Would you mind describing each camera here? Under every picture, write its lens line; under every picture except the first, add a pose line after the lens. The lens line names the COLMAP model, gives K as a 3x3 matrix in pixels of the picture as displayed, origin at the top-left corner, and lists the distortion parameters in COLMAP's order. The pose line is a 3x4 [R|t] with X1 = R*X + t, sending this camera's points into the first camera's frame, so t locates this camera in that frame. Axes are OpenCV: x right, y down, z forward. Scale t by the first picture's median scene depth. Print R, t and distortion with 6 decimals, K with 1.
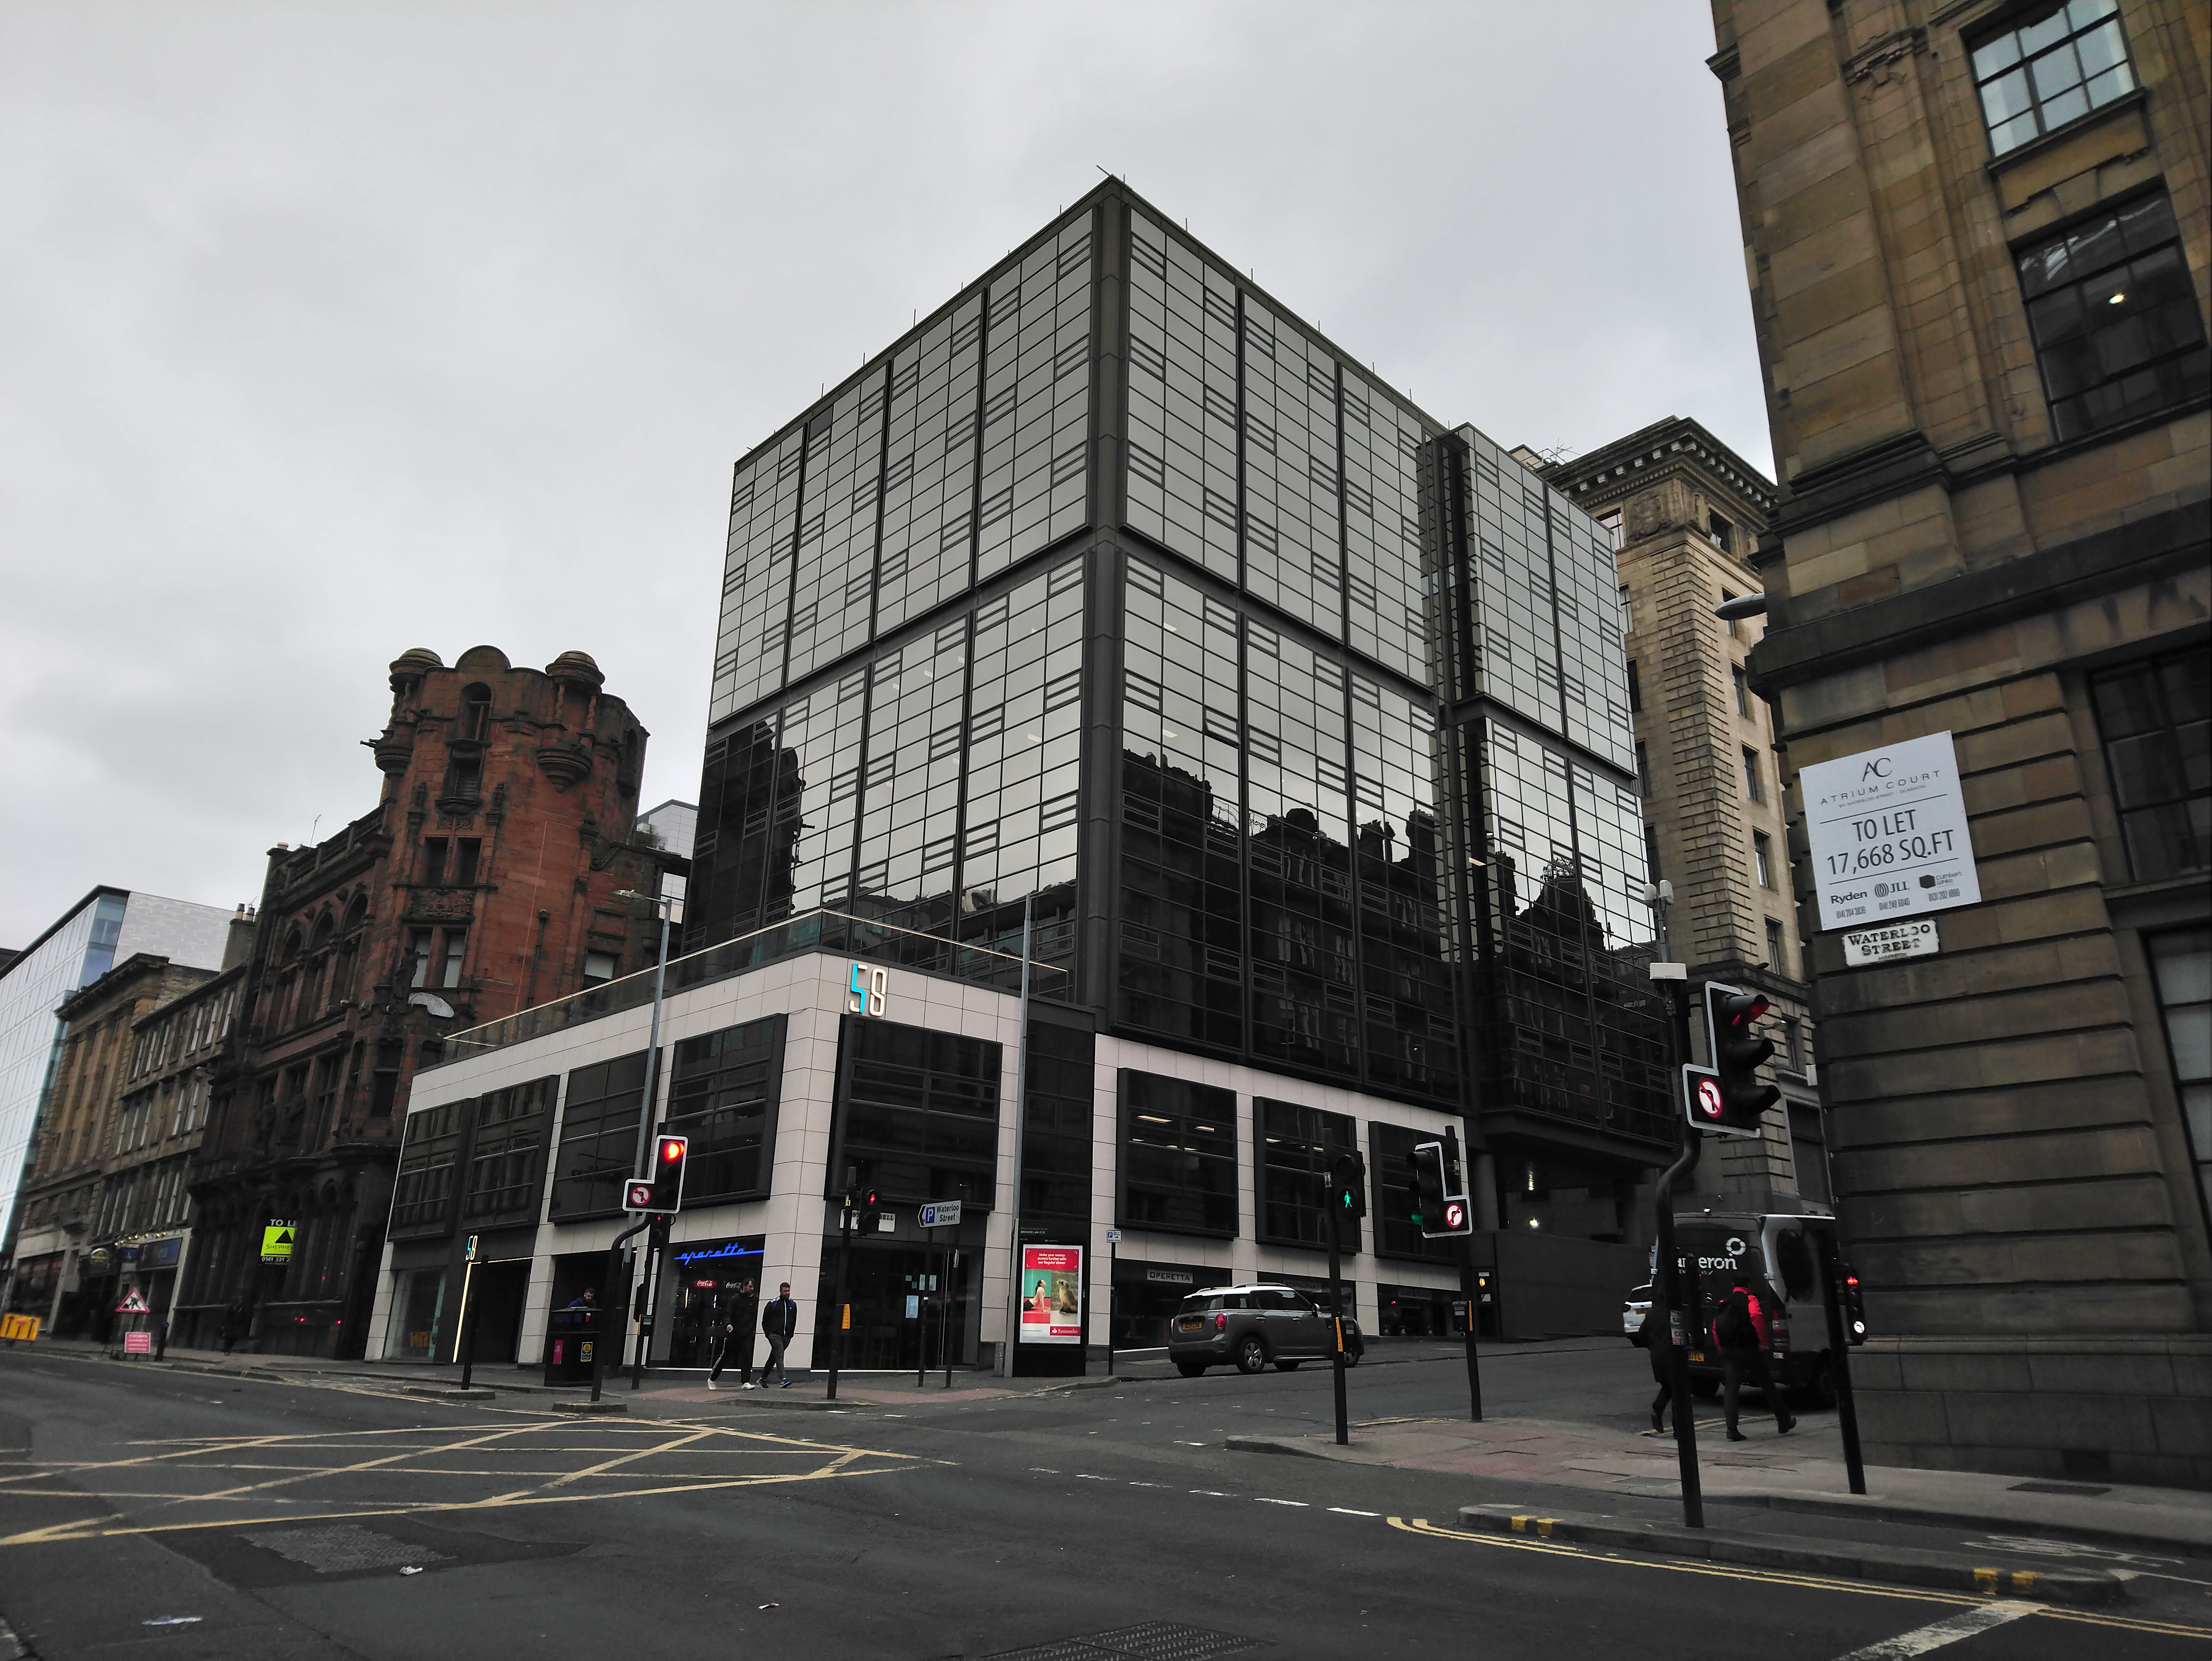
lens RADIAL K [[1499.3, 0, 1106.0], [0, 1499.3, 830.5], [0, 0, 1]] dist [0.023092, -0.000425]
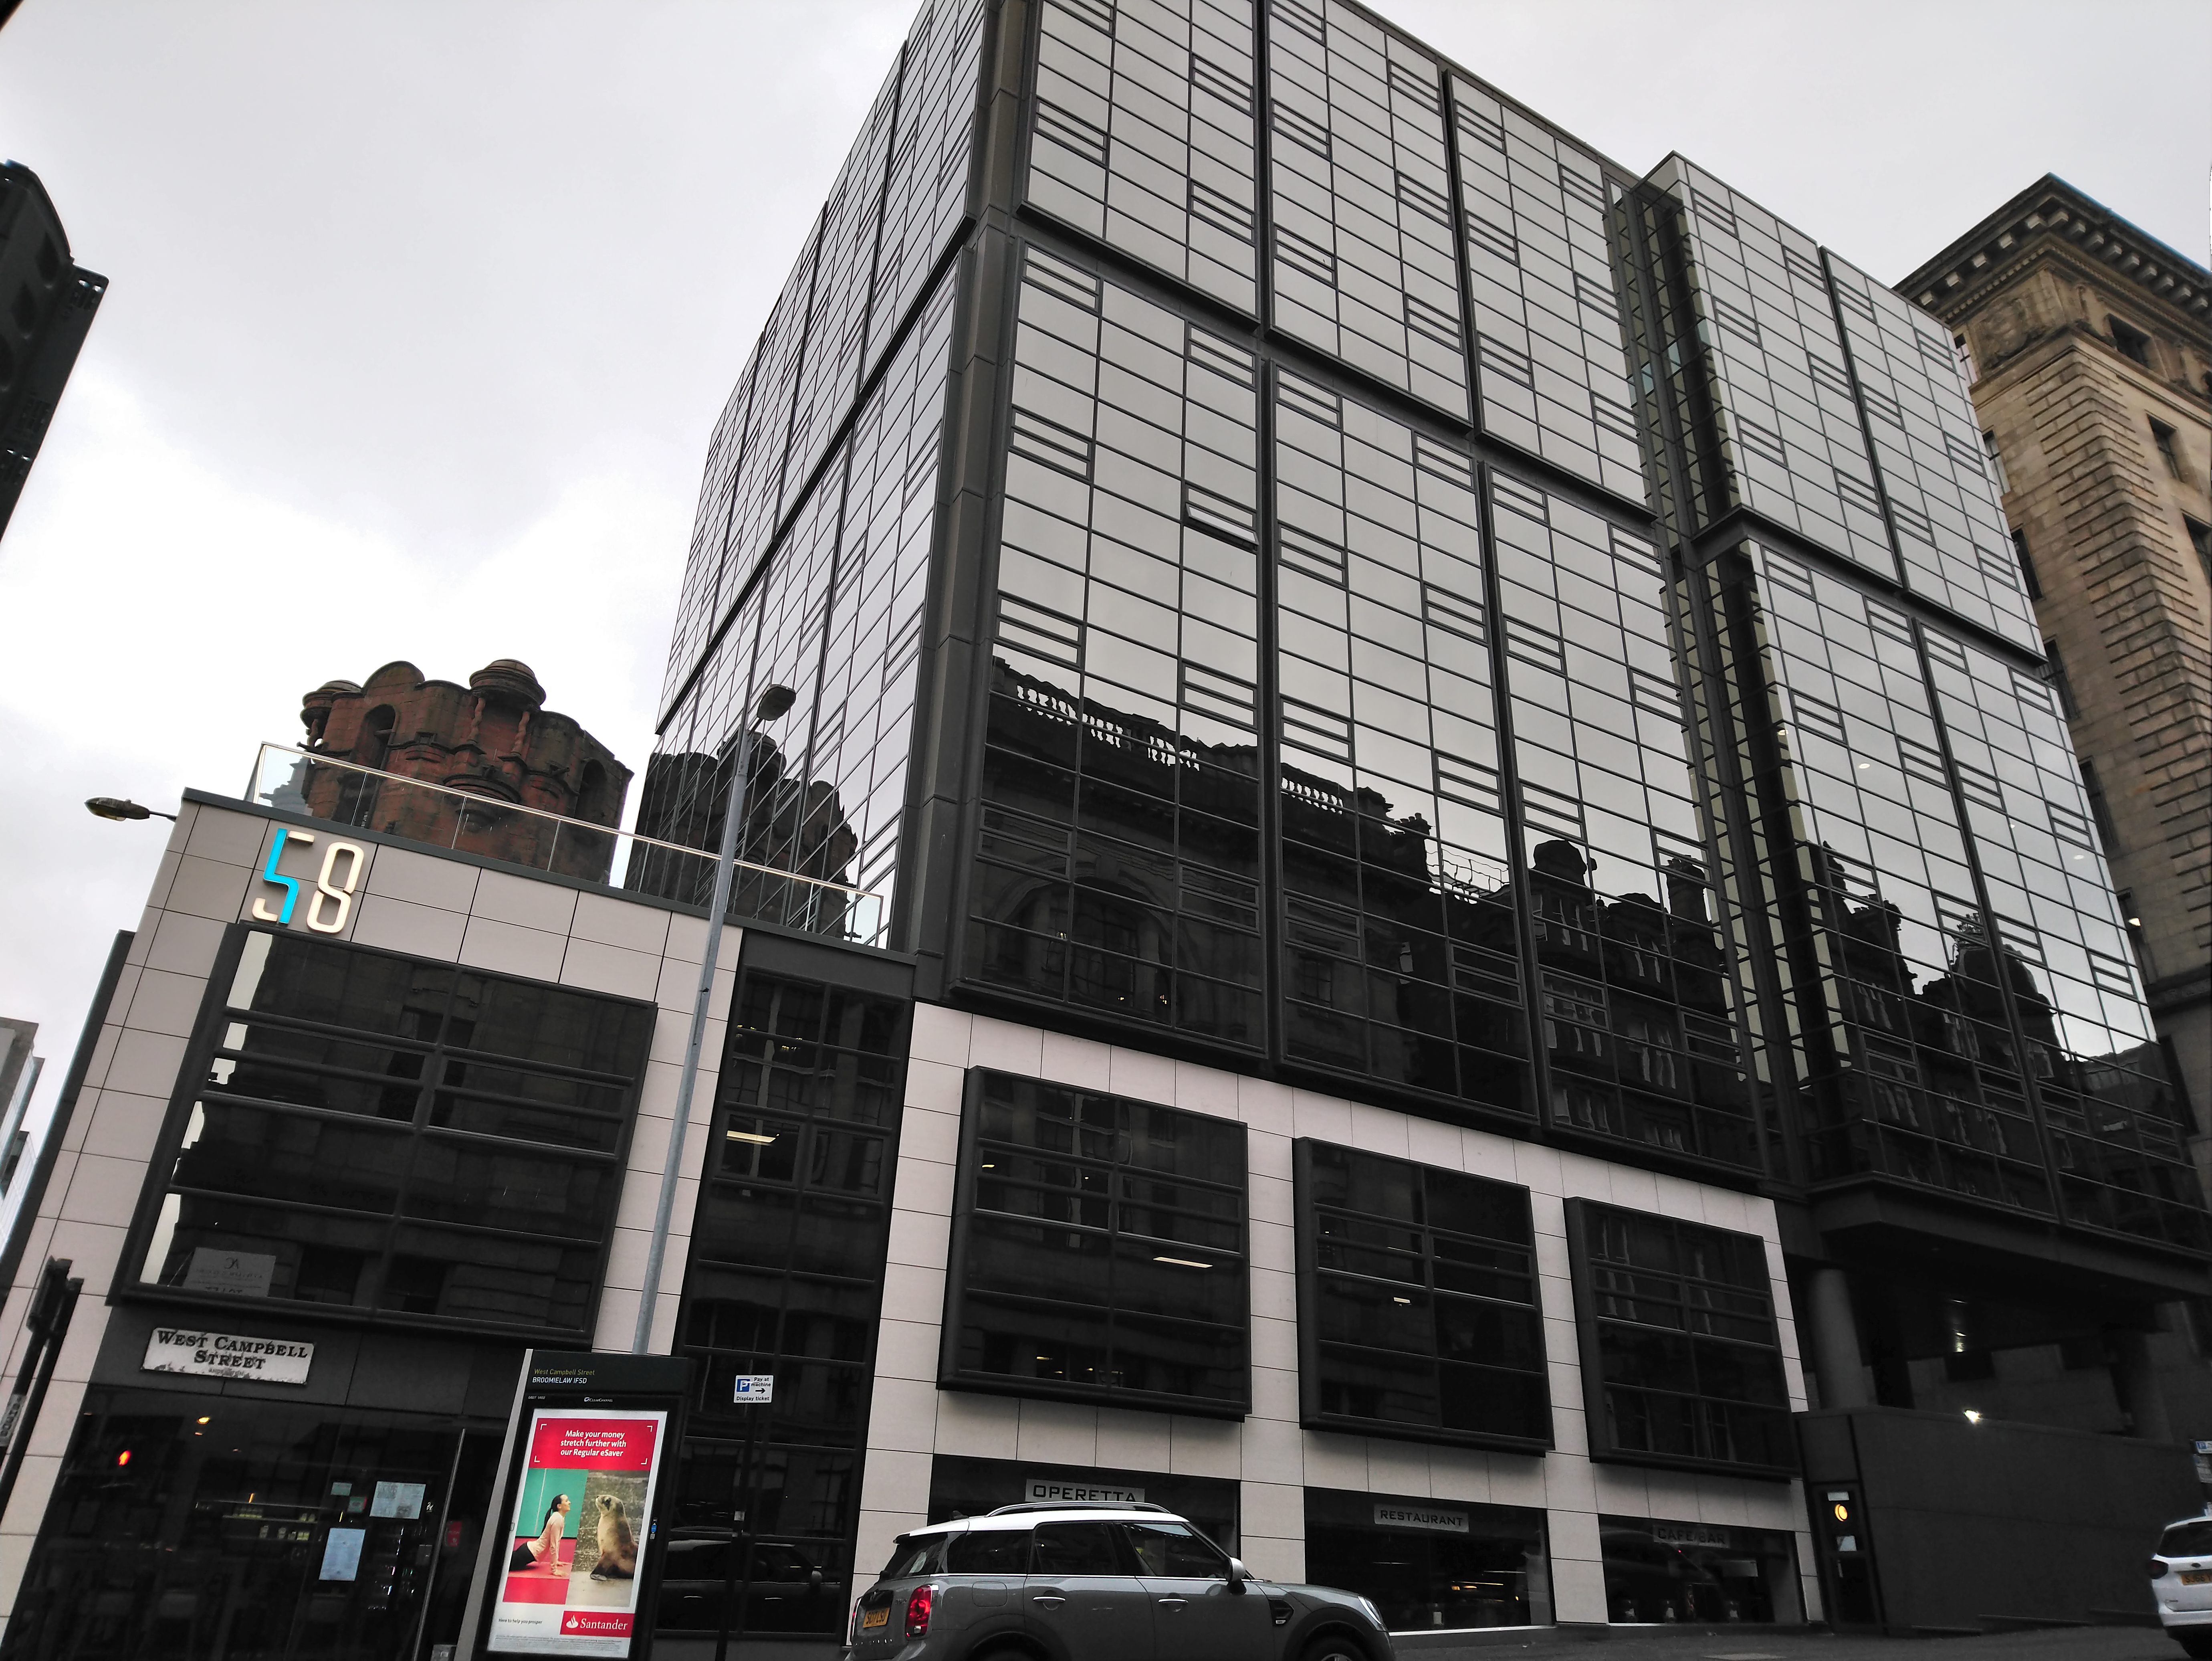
lens RADIAL K [[1506.7, 0, 1106.0], [0, 1506.7, 830.5], [0, 0, 1]] dist [-0.017595, -0.000572]
pose [[0.967770, -0.099525, -0.231335, 0.119588], [0.066450, 0.986958, -0.146621, 0.103400], [0.242911, 0.126523, 0.961762, 0.336714]]
